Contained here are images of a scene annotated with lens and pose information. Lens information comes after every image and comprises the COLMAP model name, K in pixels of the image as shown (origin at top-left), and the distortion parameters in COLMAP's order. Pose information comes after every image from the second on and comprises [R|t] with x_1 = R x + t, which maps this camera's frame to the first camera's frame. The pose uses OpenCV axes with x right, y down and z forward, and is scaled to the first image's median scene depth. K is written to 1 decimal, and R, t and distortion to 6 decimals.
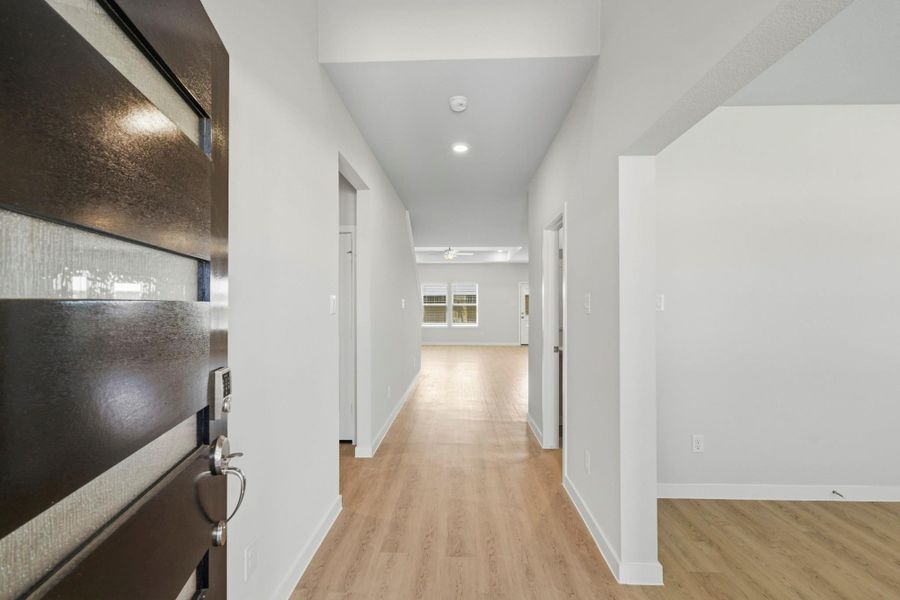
lens RADIAL K [[418.5, 0, 450.0], [0, 418.5, 298.5], [0, 0, 1]] dist [0.013458, -0.000197]
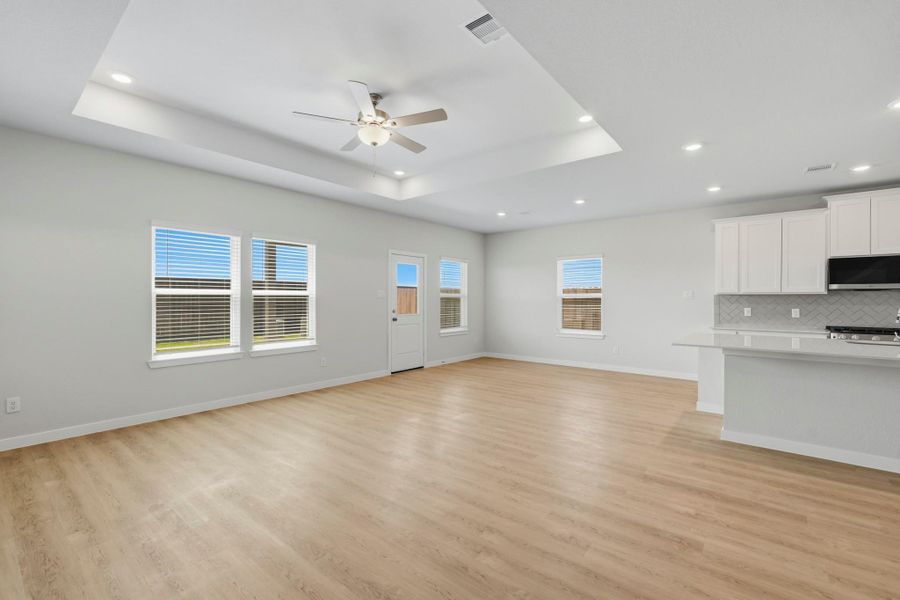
lens RADIAL K [[397.1, 0, 451.0], [0, 397.1, 298.9], [0, 0, 1]] dist [0.003230, 0.001103]
pose [[0.603428, 0.004417, 0.797405, -0.169036], [-0.002411, 0.999990, -0.003715, 0.020790], [-0.797414, 0.000319, 0.603433, 0.640485]]
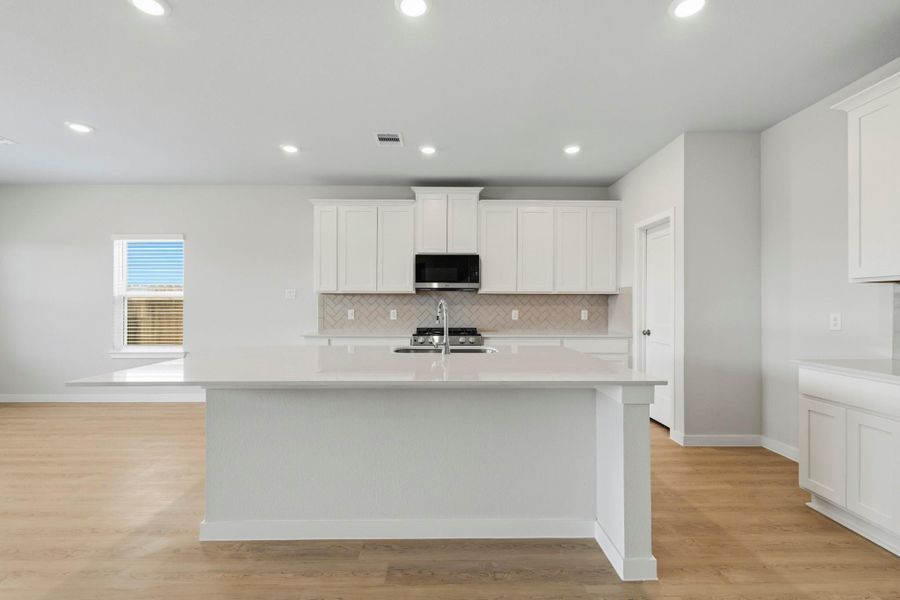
lens RADIAL K [[397.1, 0, 446.7], [0, 397.1, 303.7], [0, 0, 1]] dist [0.003230, 0.001103]
pose [[-0.034647, 0.007211, 0.999374, -0.007295], [0.001679, 0.999973, -0.007158, 0.025290], [-0.999398, 0.001430, -0.034658, 0.571663]]
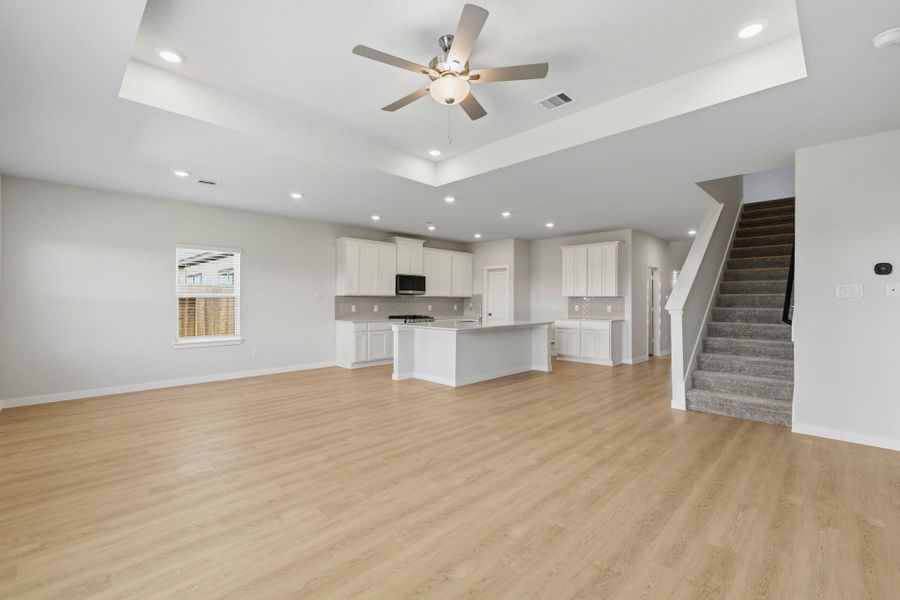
lens RADIAL K [[397.1, 0, 449.3], [0, 397.1, 300.0], [0, 0, 1]] dist [0.003230, 0.001103]
pose [[-0.737055, 0.003970, 0.675821, -0.131349], [0.003073, 0.999992, -0.002523, 0.021611], [-0.675825, 0.000217, -0.737062, 0.966987]]
